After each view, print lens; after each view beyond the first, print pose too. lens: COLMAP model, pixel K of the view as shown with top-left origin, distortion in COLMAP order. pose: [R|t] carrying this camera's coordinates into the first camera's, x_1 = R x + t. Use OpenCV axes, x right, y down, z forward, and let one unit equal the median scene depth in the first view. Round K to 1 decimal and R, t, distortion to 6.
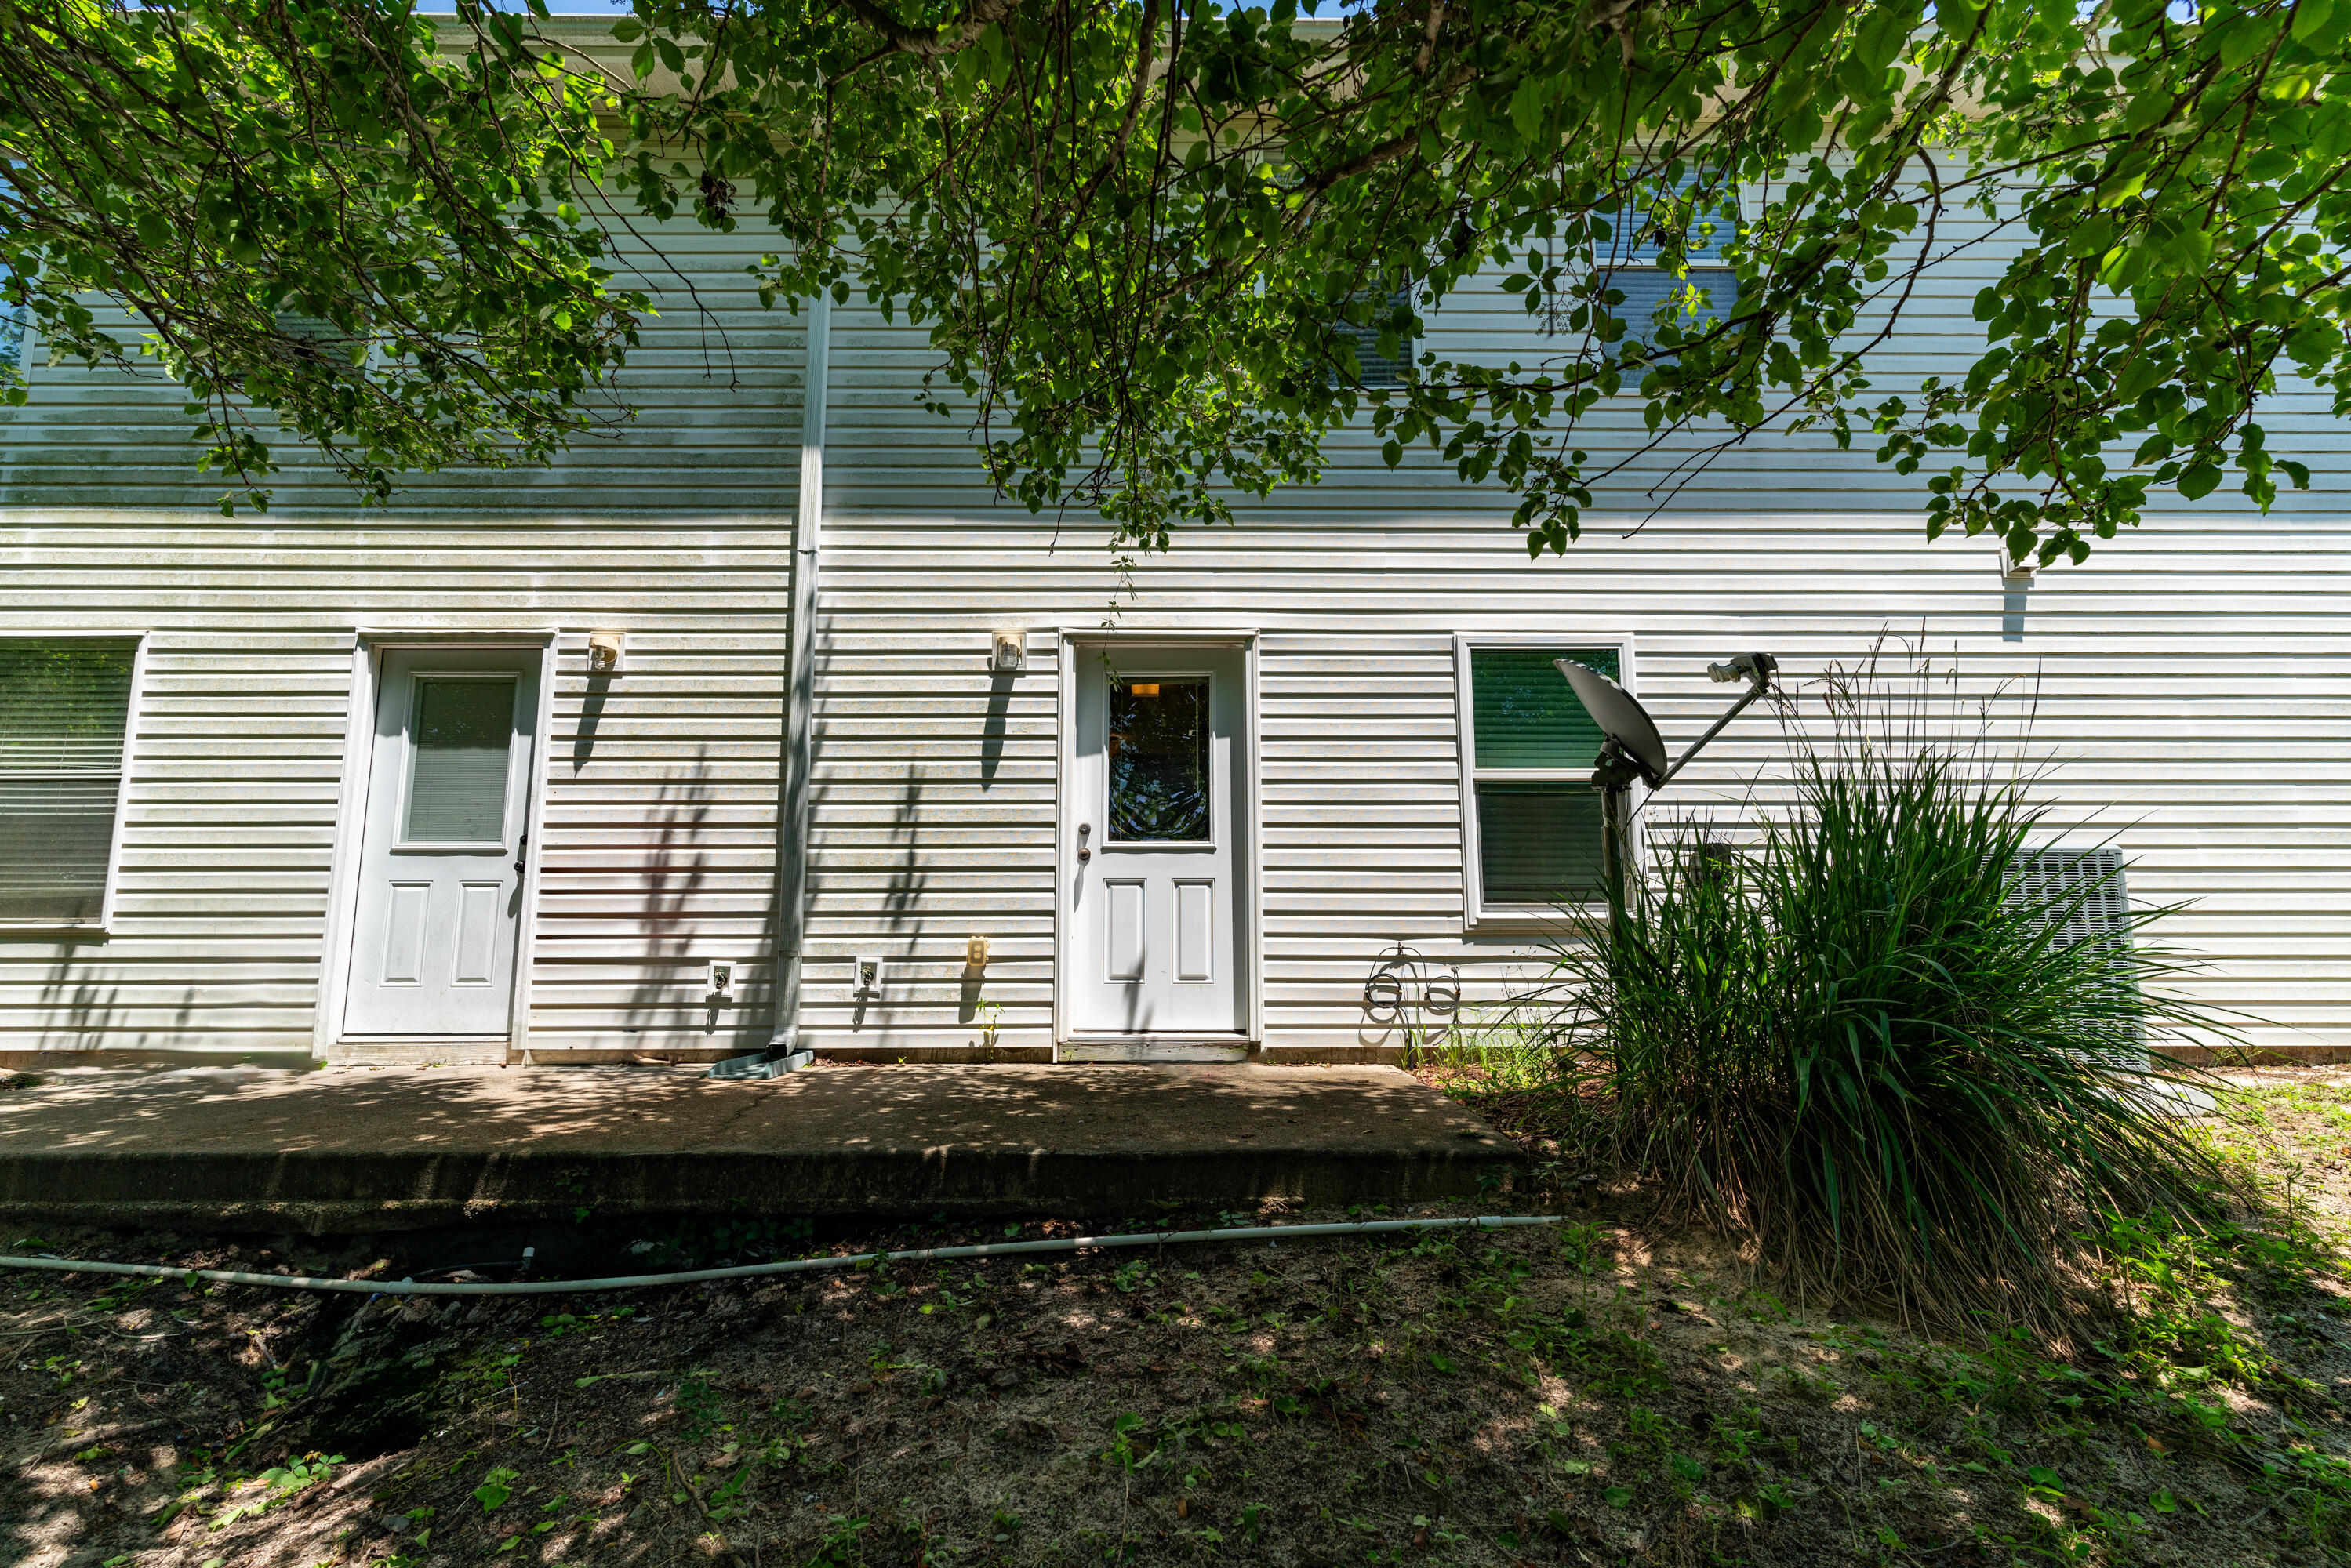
lens RADIAL K [[1147.3, 0, 1180.6], [0, 1147.3, 783.8], [0, 0, 1]] dist [0.089793, 0.000058]
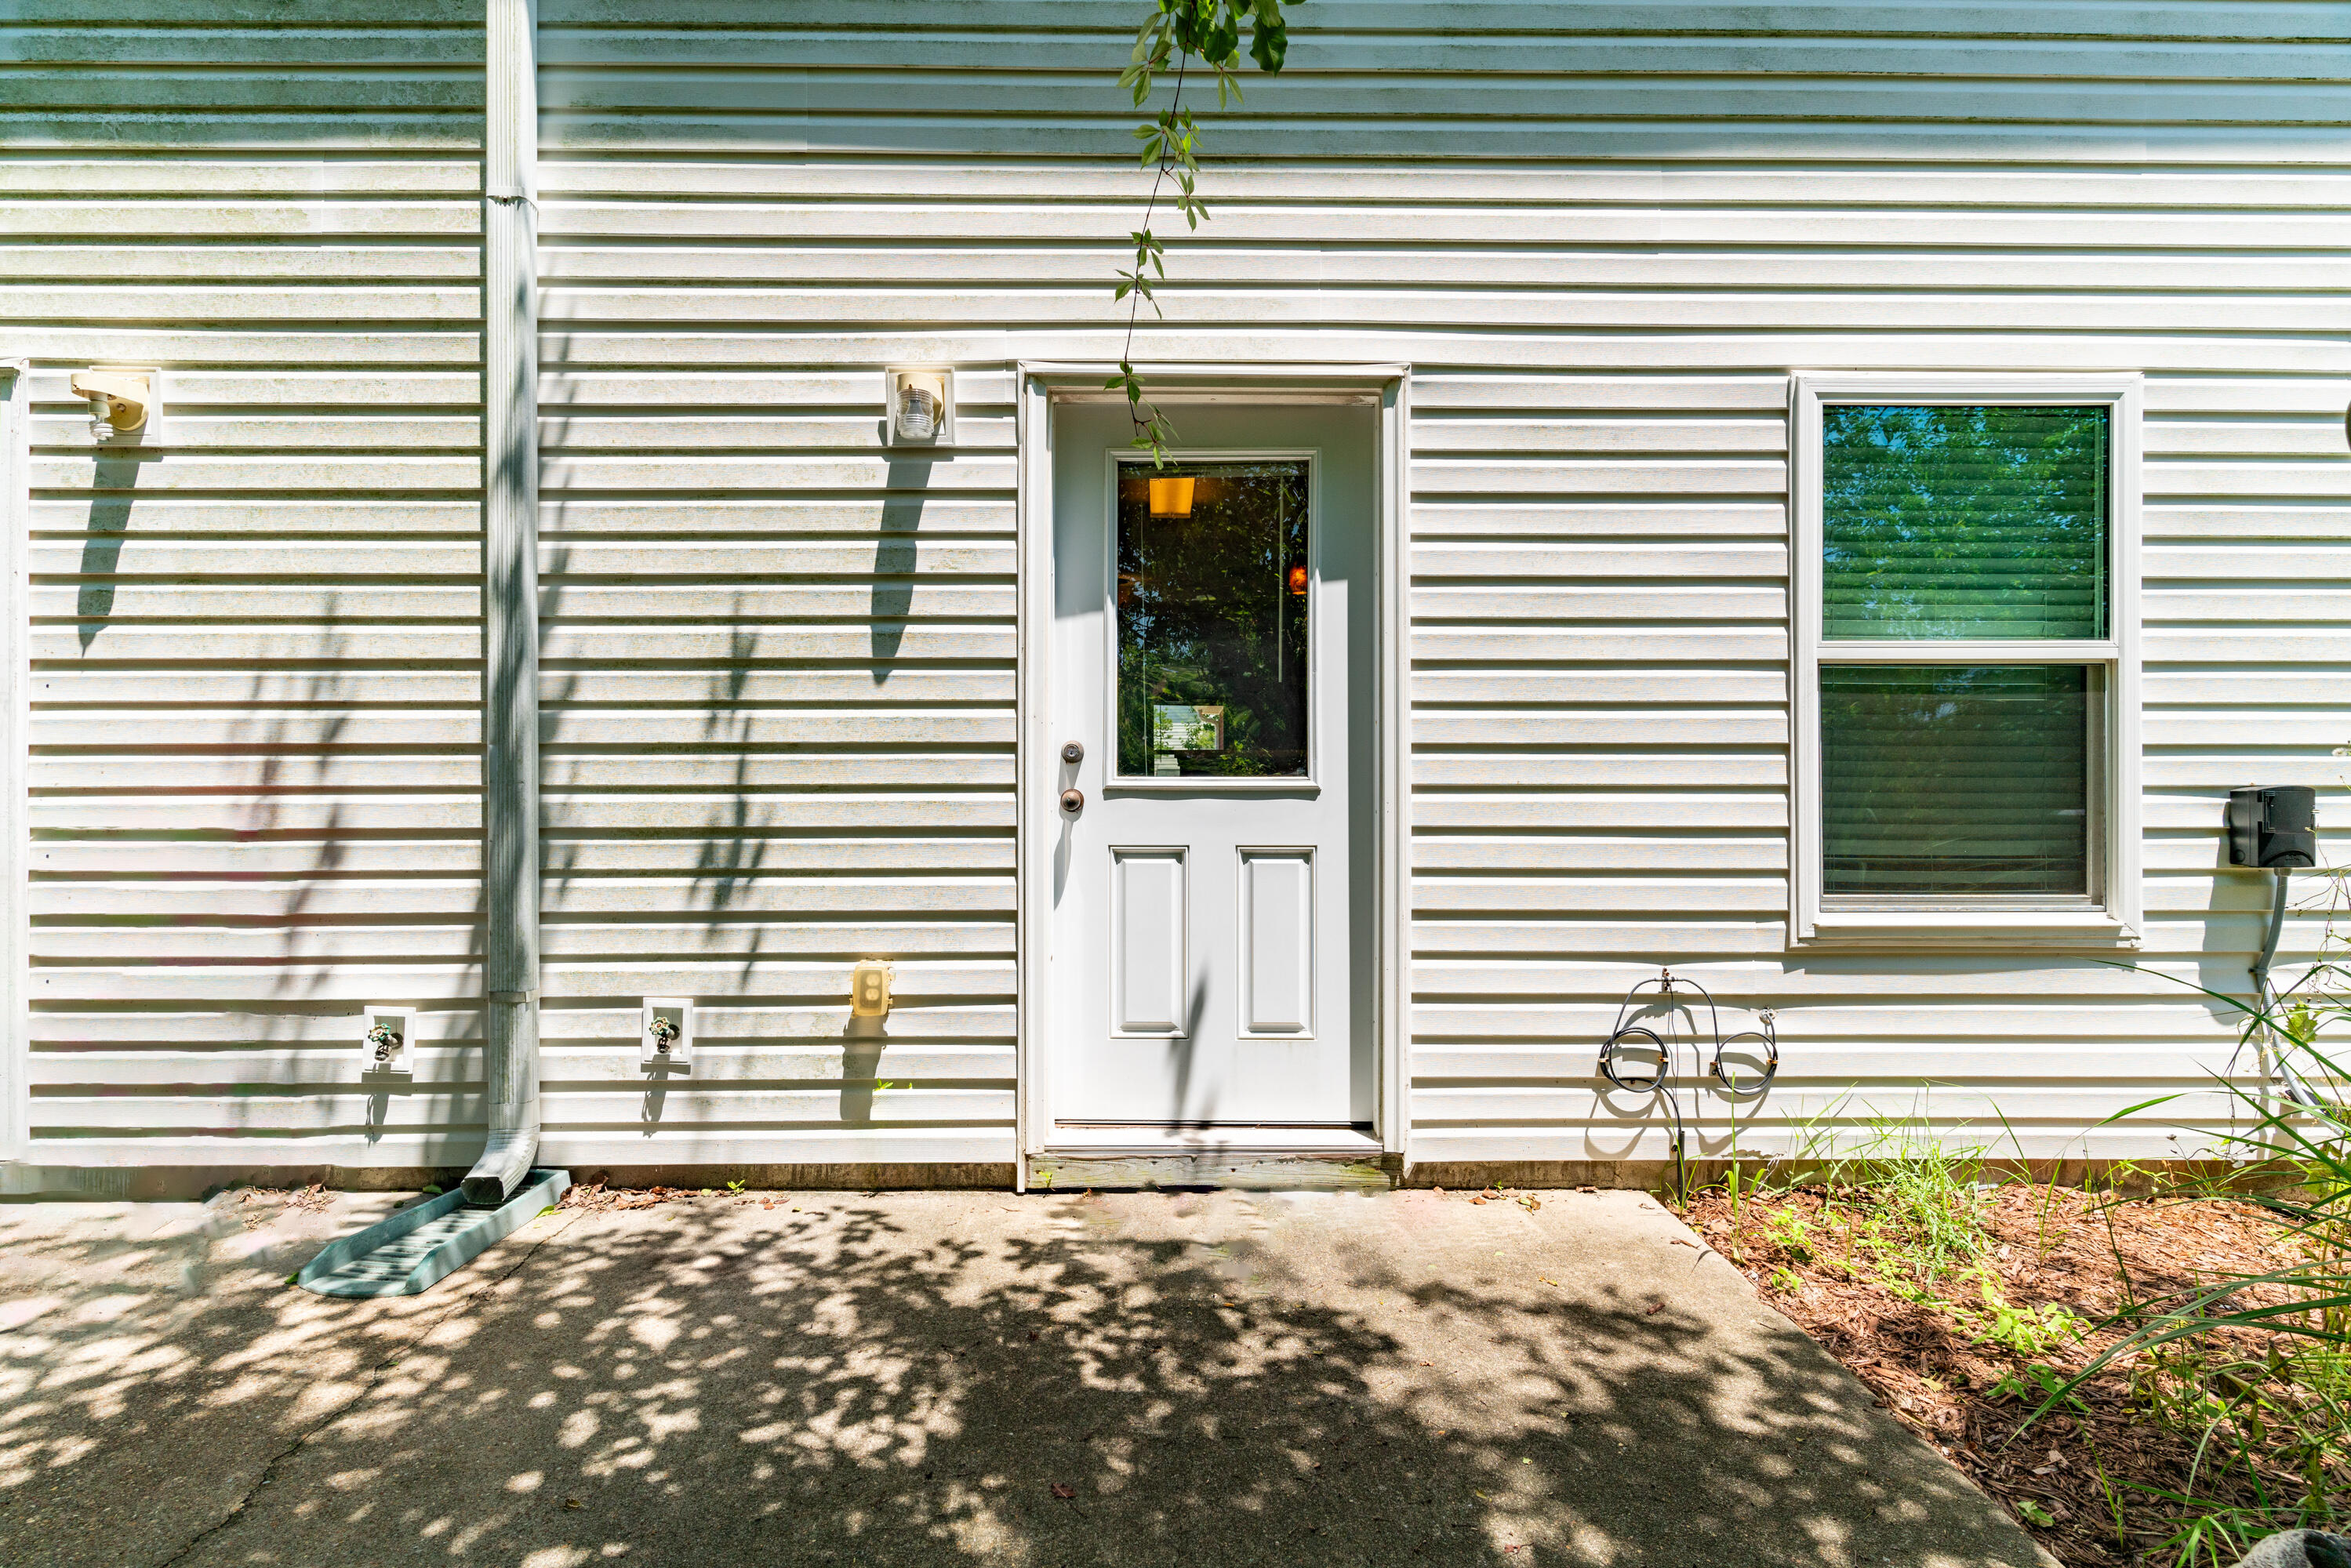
lens RADIAL K [[1169.1, 0, 1200.1], [0, 1169.1, 775.0], [0, 0, 1]] dist [0.002757, 0.000318]
pose [[0.999983, 0.000157, 0.005895, -0.028294], [-0.000798, 0.994060, 0.108830, -0.010014], [-0.005843, -0.108833, 0.994043, 0.472276]]
